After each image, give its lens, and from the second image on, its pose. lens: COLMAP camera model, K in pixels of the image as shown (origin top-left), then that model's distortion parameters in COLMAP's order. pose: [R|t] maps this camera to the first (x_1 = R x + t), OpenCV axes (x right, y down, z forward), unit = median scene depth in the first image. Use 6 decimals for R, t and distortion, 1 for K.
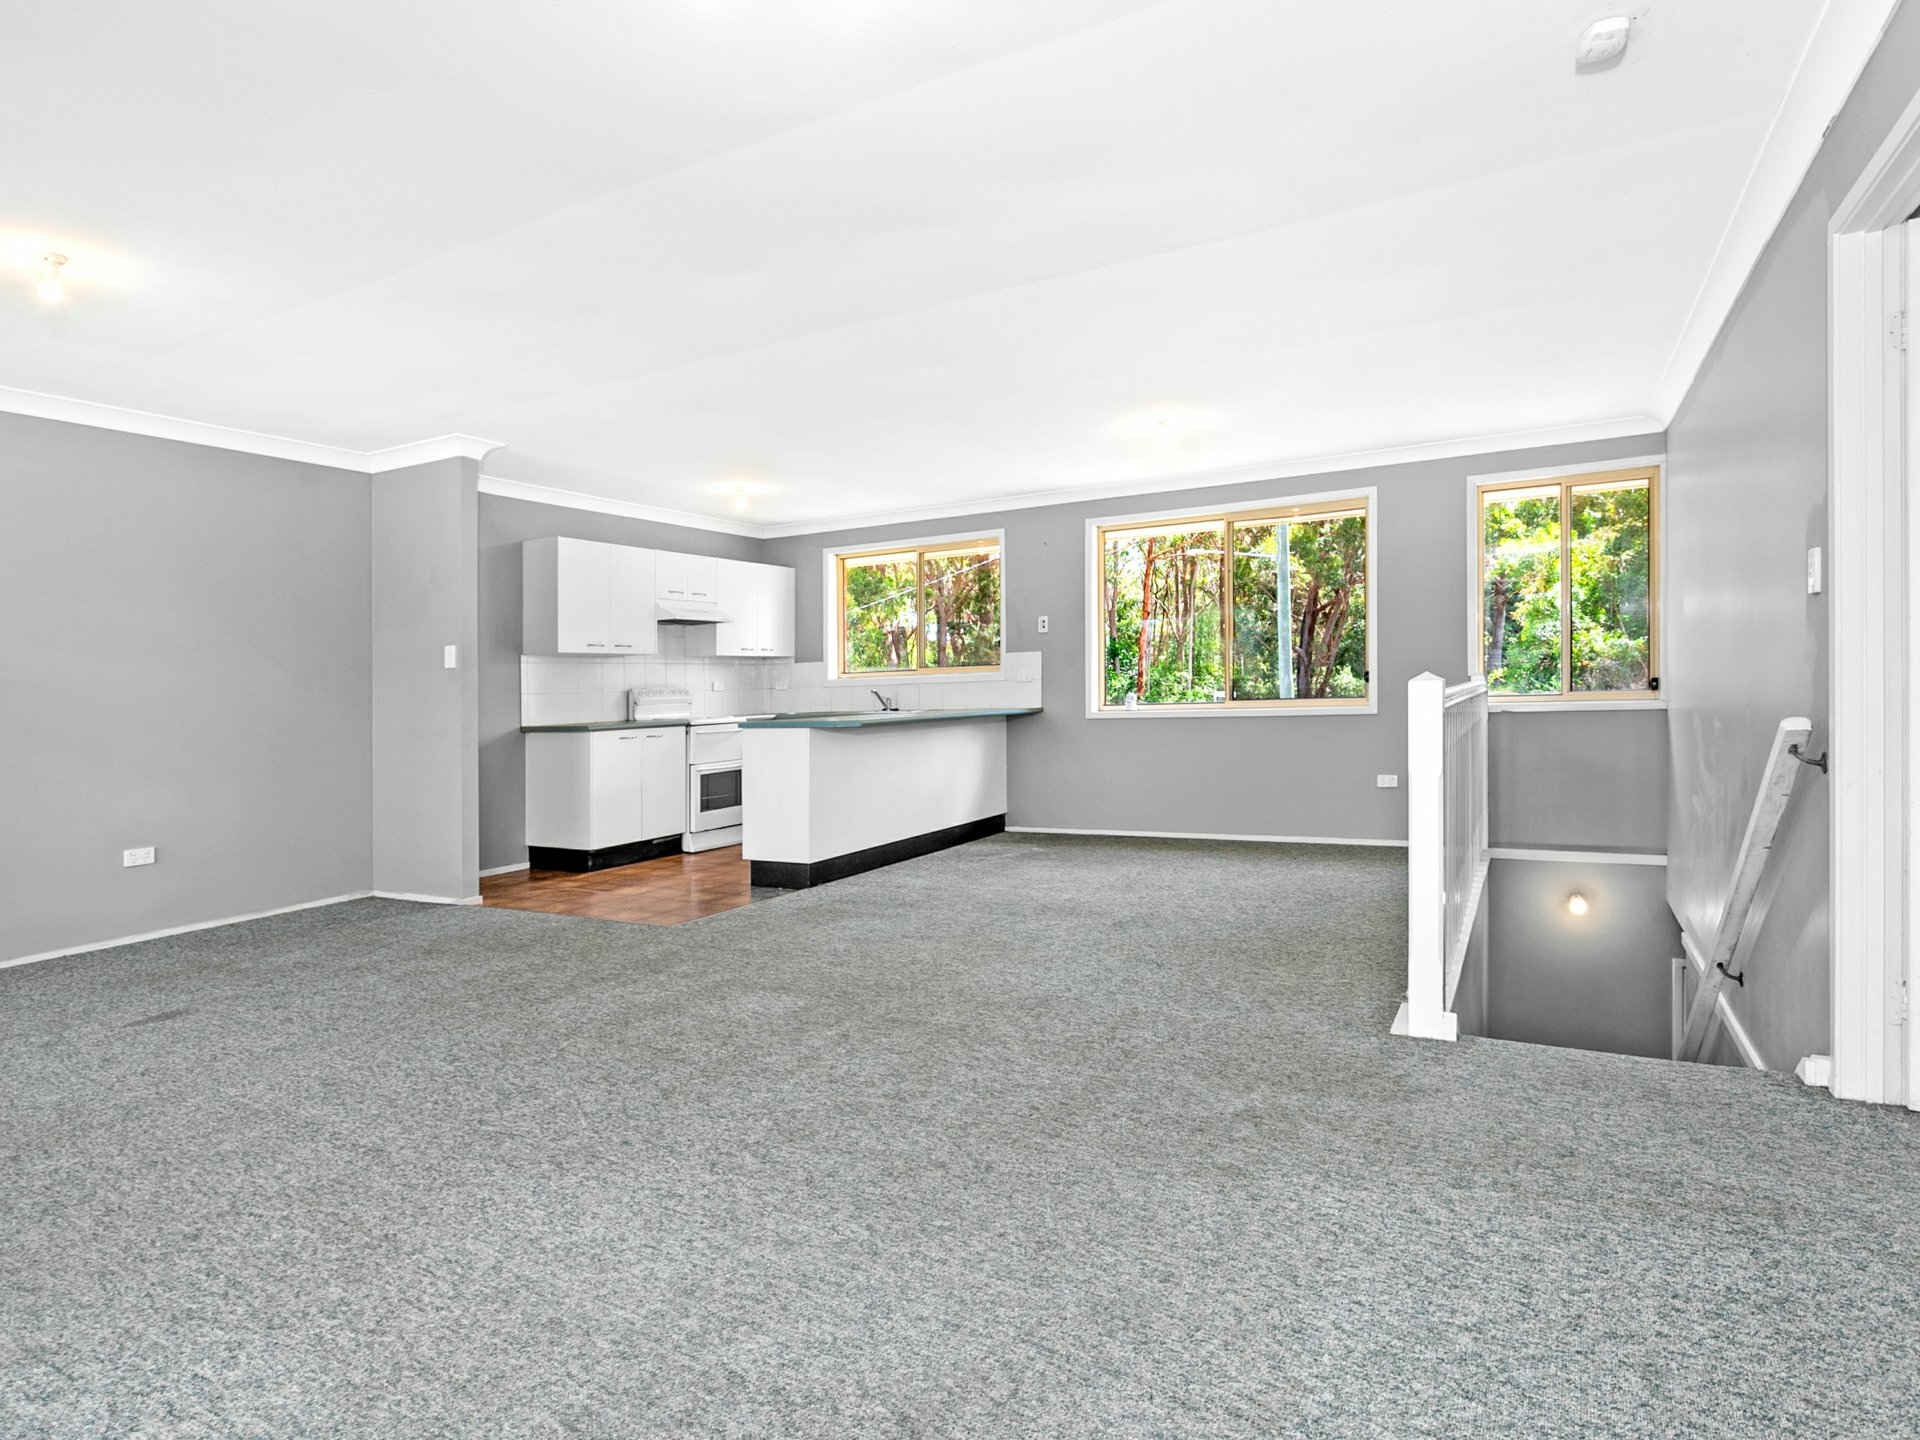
lens RADIAL K [[1080.9, 0, 948.9], [0, 1080.9, 697.2], [0, 0, 1]] dist [-0.000796, -0.000765]
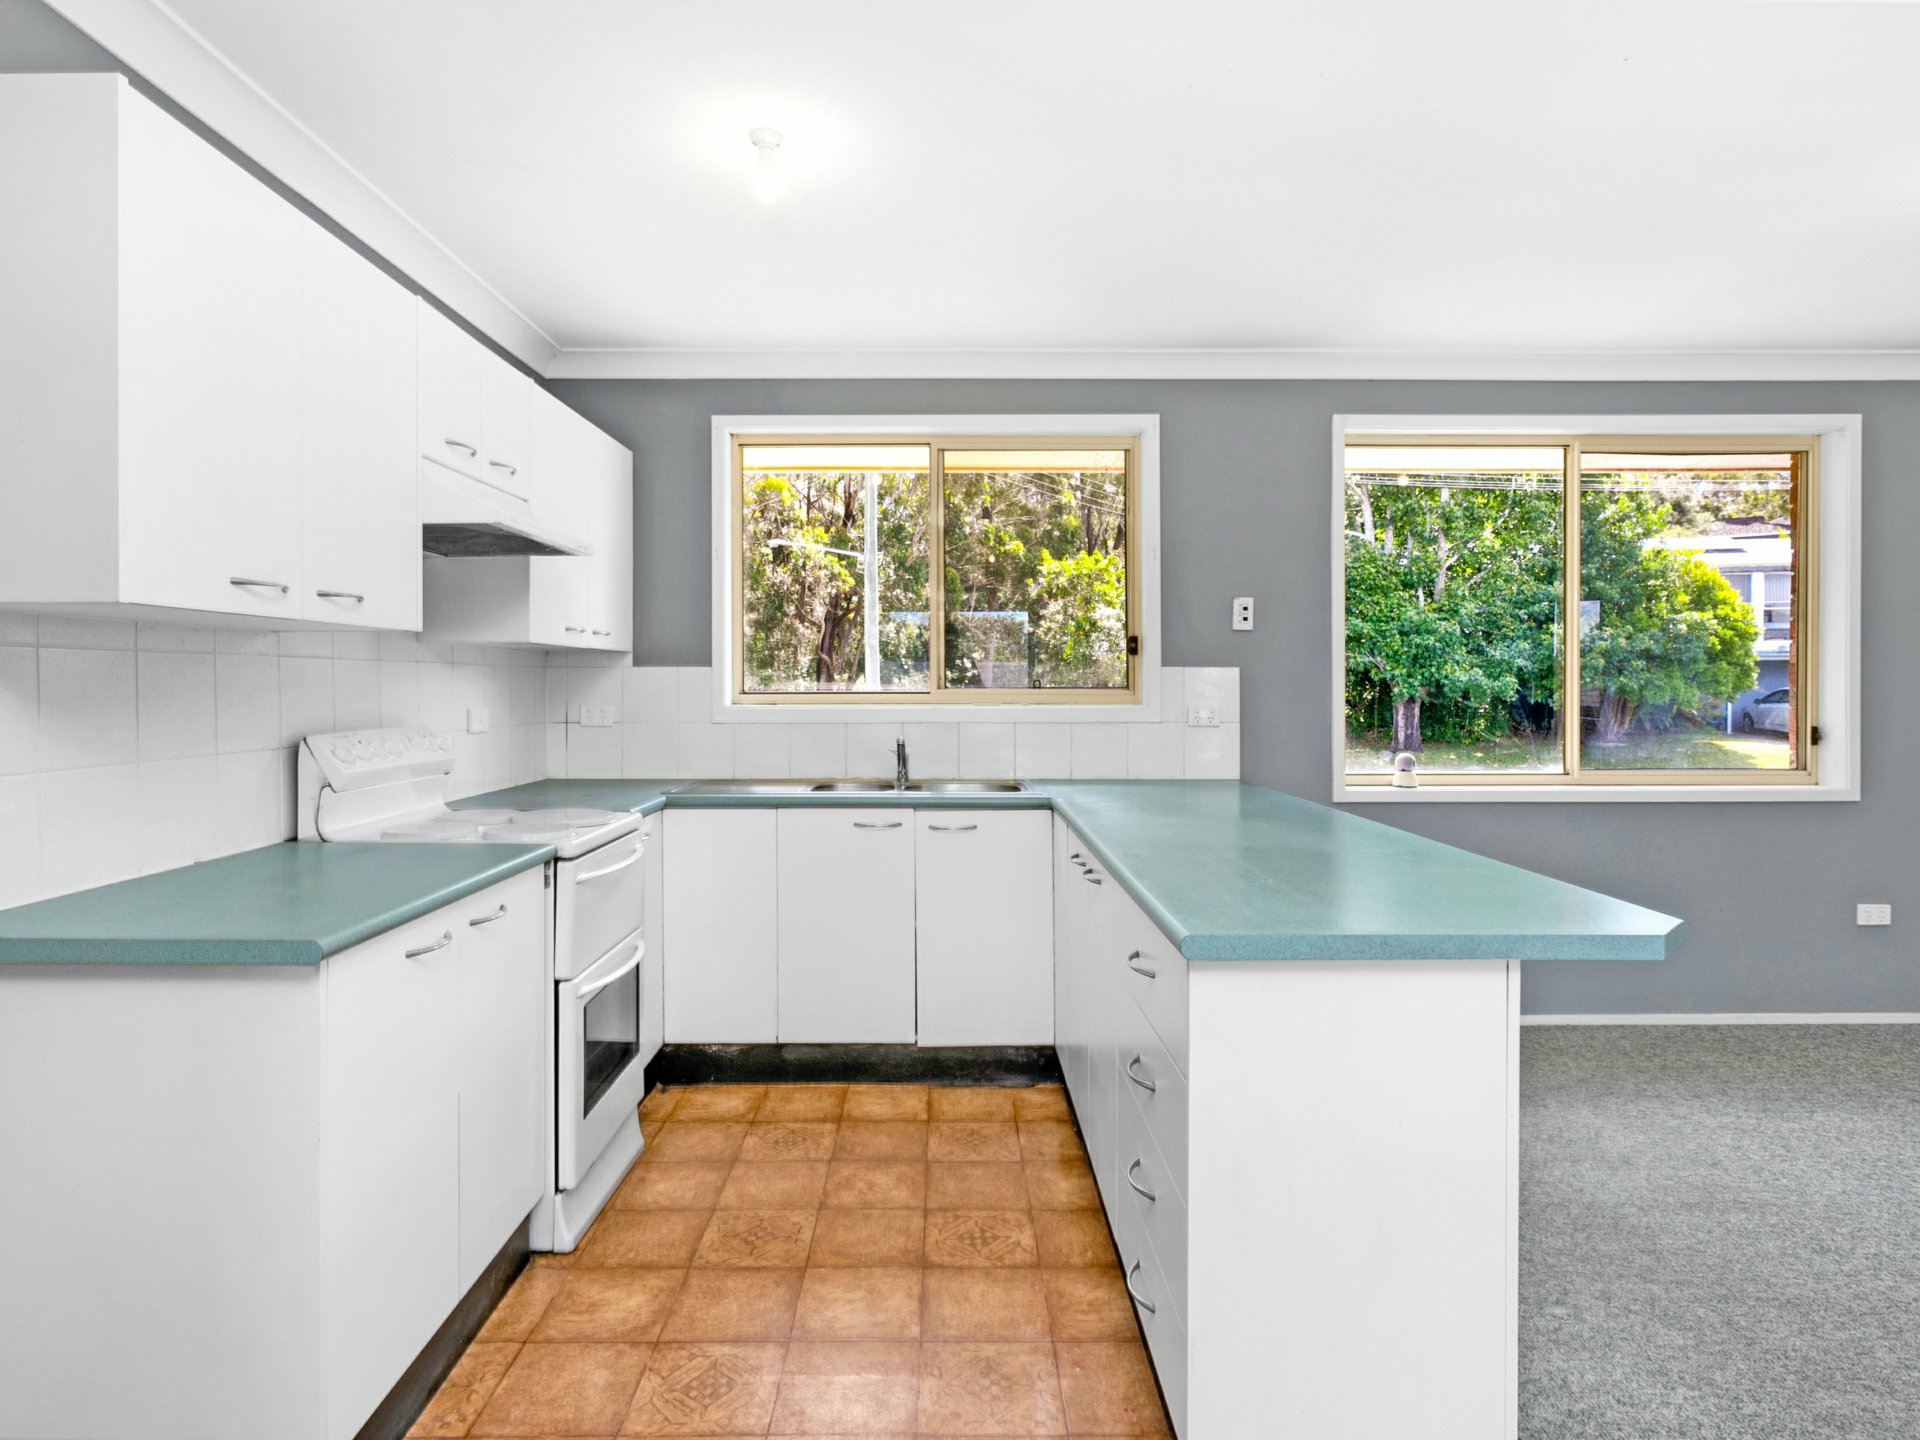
lens RADIAL K [[1080.9, 0, 948.9], [0, 1080.9, 697.2], [0, 0, 1]] dist [-0.000796, -0.000765]
pose [[0.870922, 0.025774, 0.490745, -0.278736], [-0.024316, 0.999661, -0.009348, -0.020339], [-0.490820, -0.003791, 0.871253, 0.626650]]
